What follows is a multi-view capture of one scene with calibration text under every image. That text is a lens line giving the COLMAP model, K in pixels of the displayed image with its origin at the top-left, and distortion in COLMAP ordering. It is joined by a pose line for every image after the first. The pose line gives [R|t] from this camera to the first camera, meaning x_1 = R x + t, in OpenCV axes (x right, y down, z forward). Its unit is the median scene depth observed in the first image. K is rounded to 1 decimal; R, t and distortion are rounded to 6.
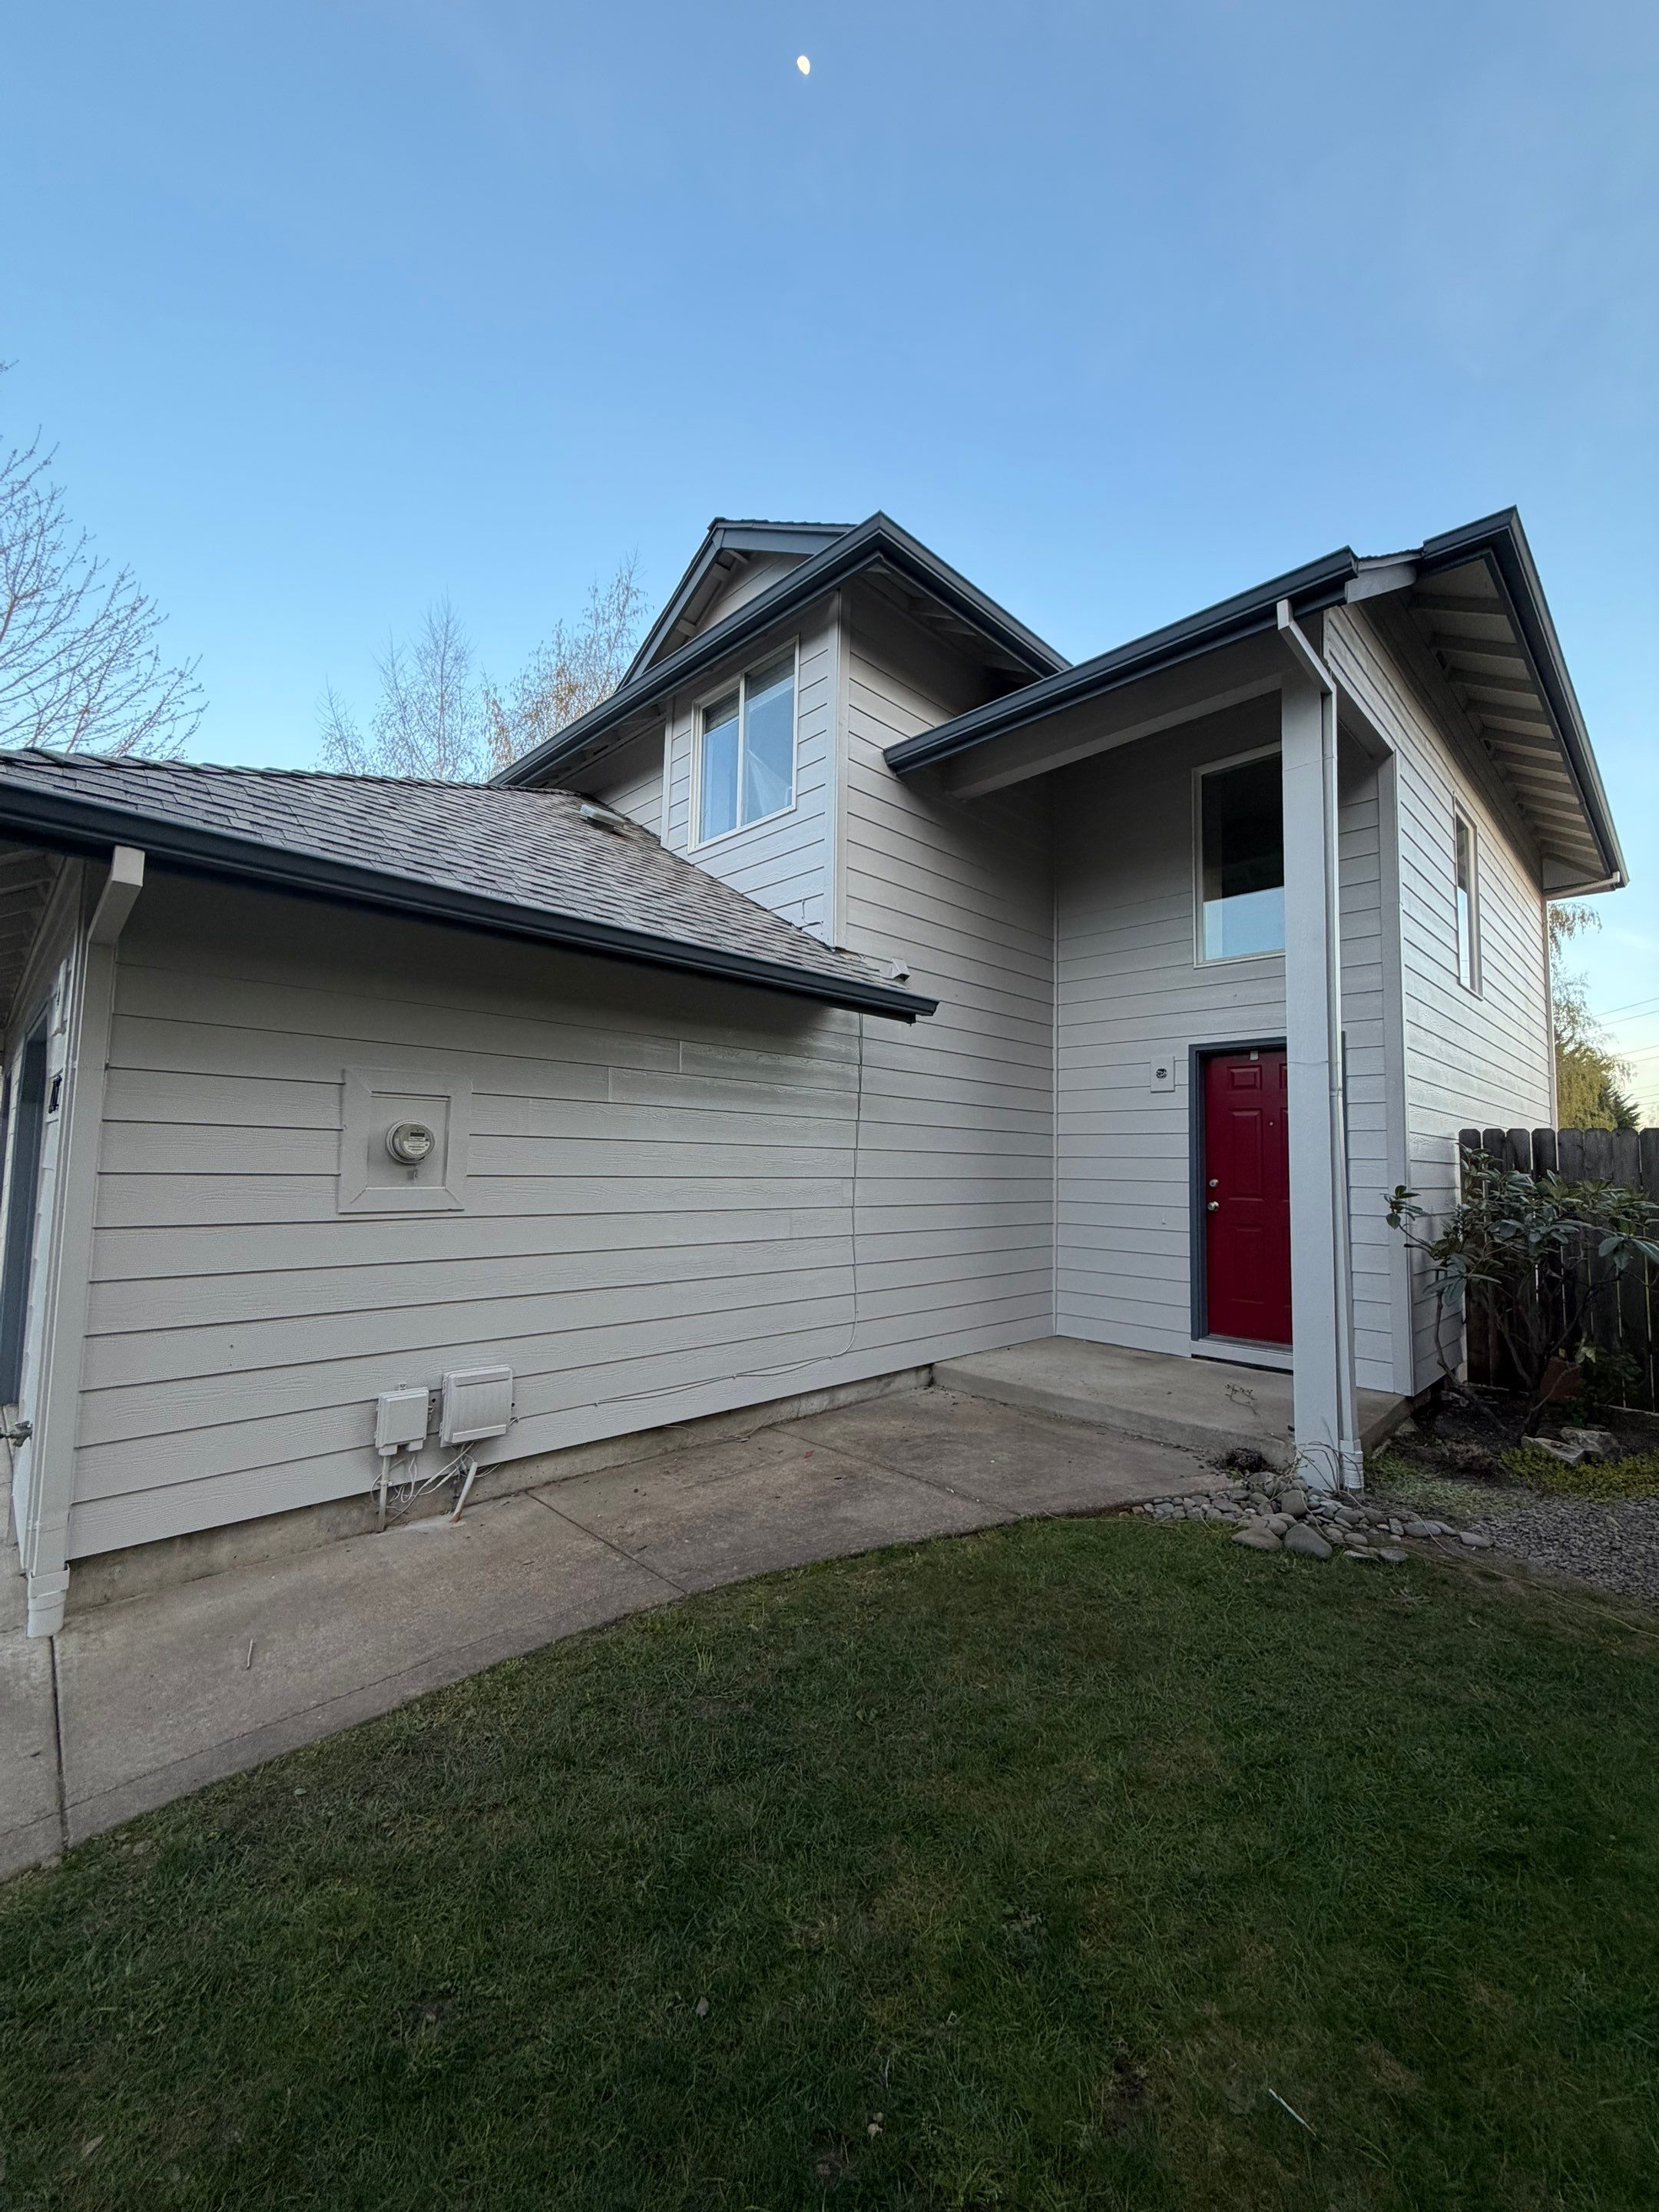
lens RADIAL K [[880.3, 0, 829.1], [0, 880.3, 1099.4], [0, 0, 1]] dist [0.000110, -0.000386]
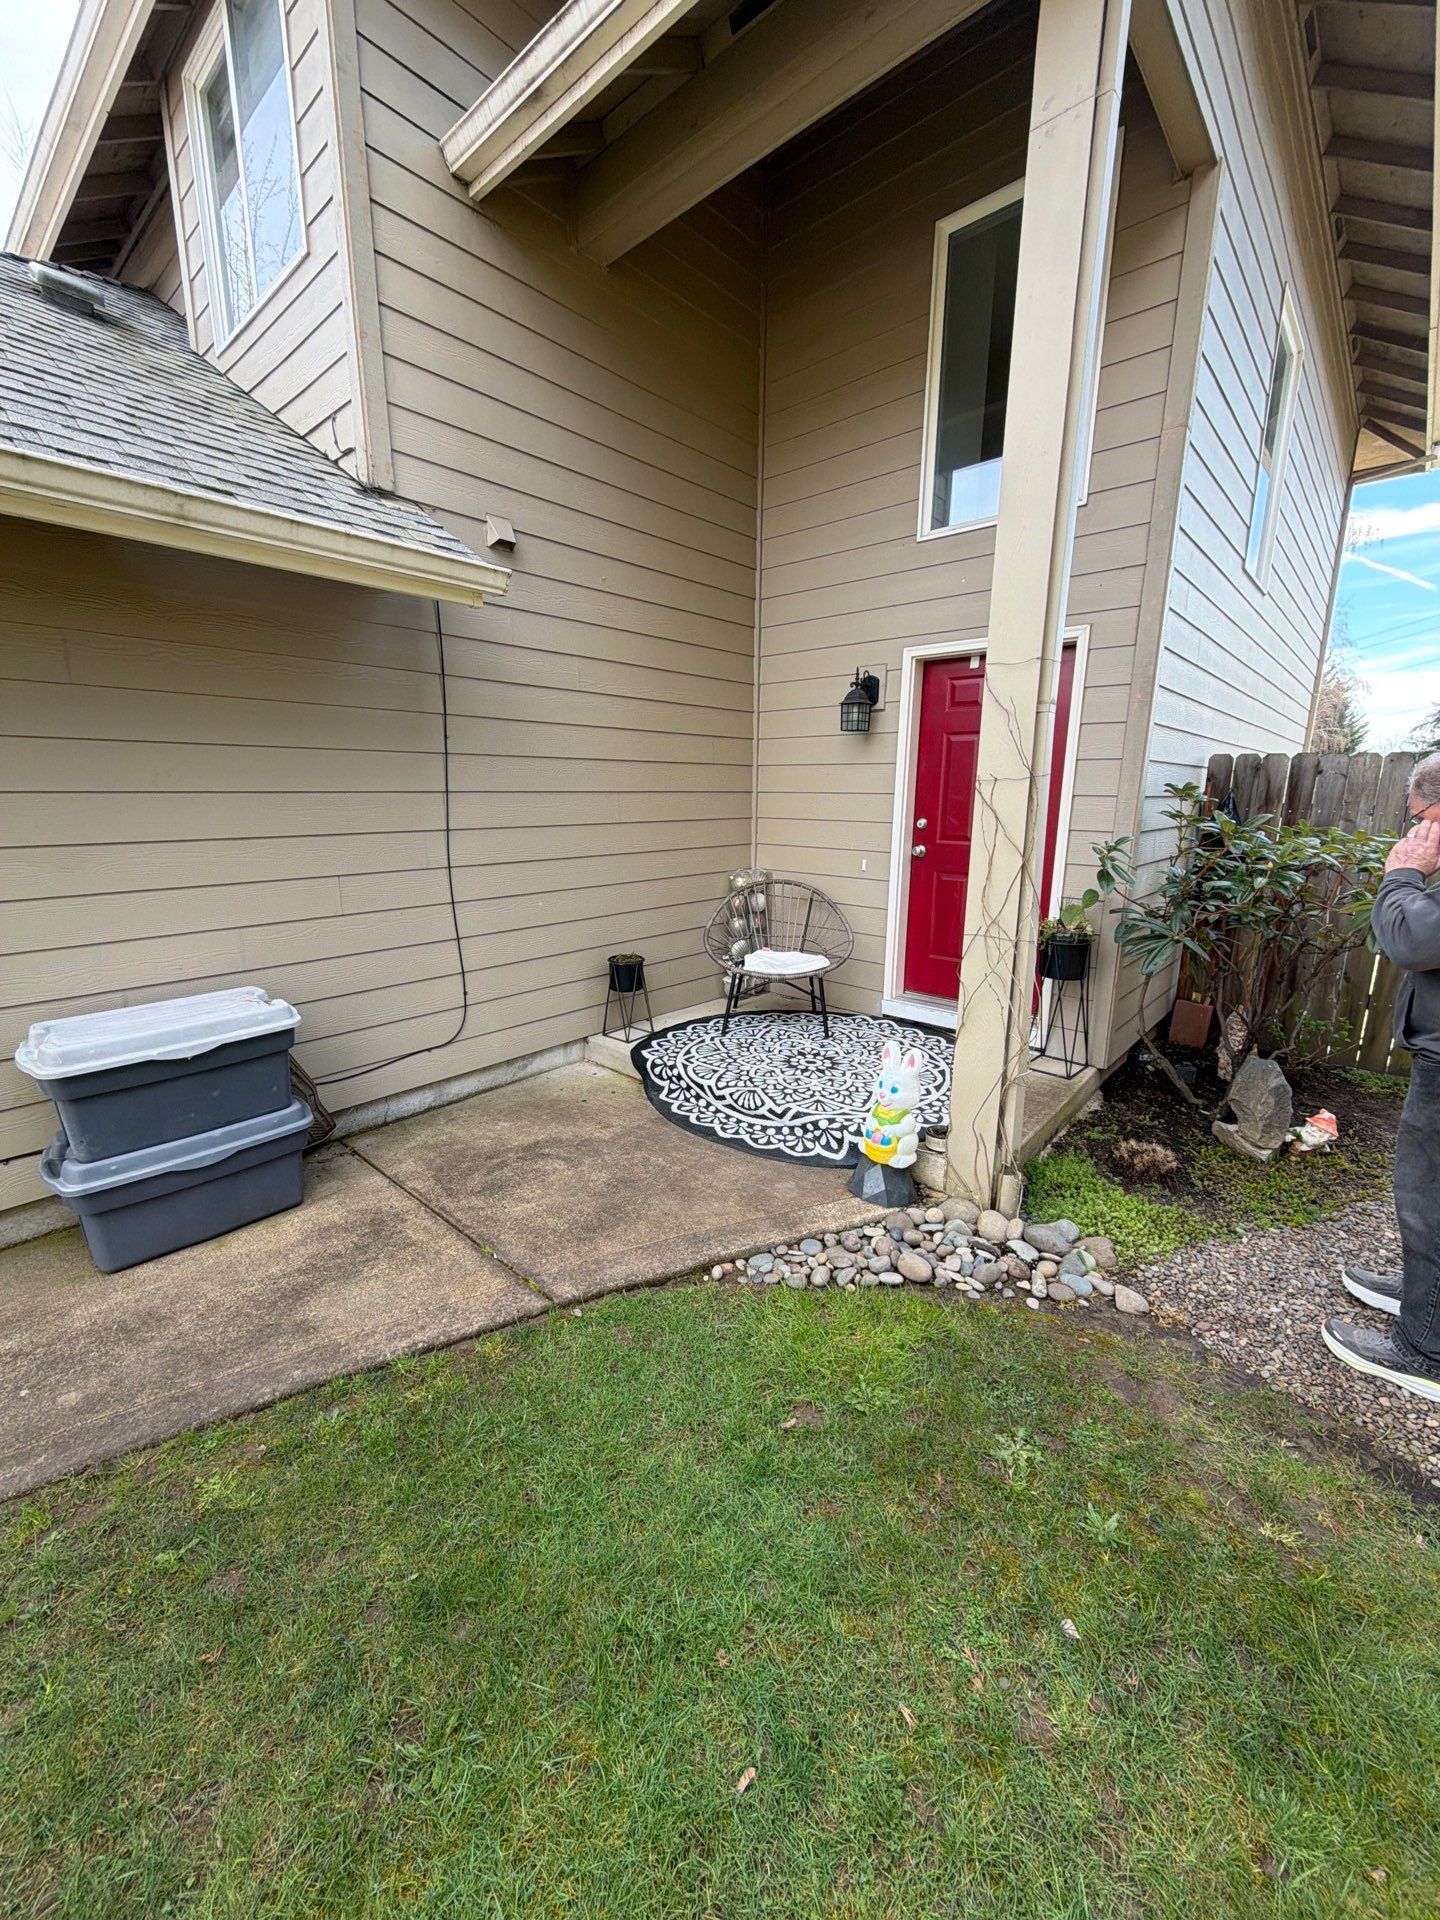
lens RADIAL K [[764.1, 0, 719.6], [0, 764.1, 954.3], [0, 0, 1]] dist [0.000110, -0.000386]
pose [[0.998007, -0.025277, 0.057827, 0.230000], [0.007576, 0.957641, 0.287864, 0.002972], [-0.062654, -0.286853, 0.955924, 0.317177]]
